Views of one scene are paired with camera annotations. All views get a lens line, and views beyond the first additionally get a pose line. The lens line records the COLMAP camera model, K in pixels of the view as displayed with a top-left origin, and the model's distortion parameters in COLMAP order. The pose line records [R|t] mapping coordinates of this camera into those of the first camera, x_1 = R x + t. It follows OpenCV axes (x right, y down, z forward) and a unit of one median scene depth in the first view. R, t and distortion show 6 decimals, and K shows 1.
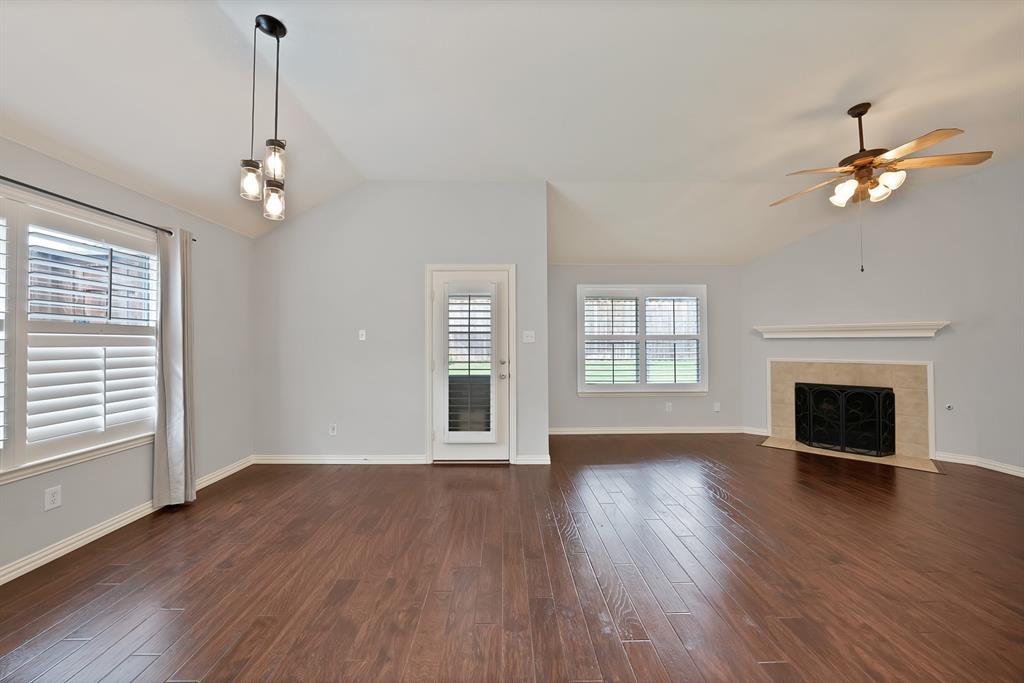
lens RADIAL K [[376.2, 0, 512.7], [0, 376.2, 335.9], [0, 0, 1]] dist [-0.020416, 0.003578]
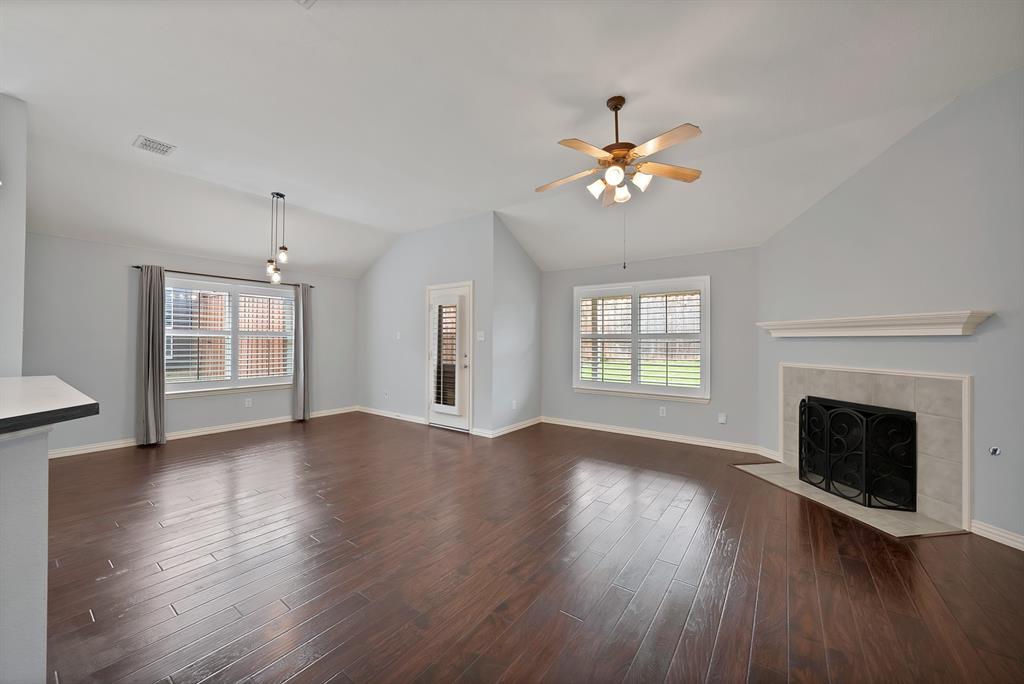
lens RADIAL K [[385.0, 0, 498.1], [0, 385.0, 335.4], [0, 0, 1]] dist [-0.014391, 0.000075]
pose [[0.788663, -0.002717, -0.614820, 0.900035], [0.005882, 0.999978, 0.003126, -0.004363], [0.614797, -0.006082, 0.788662, 0.004908]]
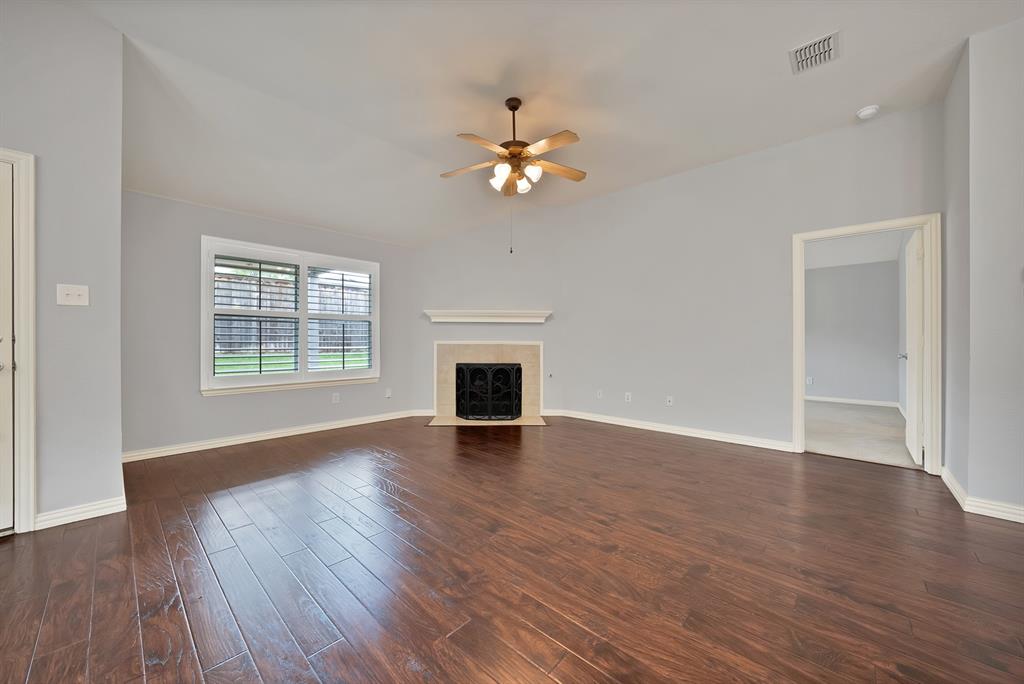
lens RADIAL K [[376.2, 0, 514.1], [0, 376.2, 340.4], [0, 0, 1]] dist [-0.020416, 0.003578]
pose [[0.689467, 0.004037, 0.724305, 0.101102], [-0.020617, 0.999689, 0.014054, 0.049060], [-0.724023, -0.024623, 0.689336, 0.153591]]
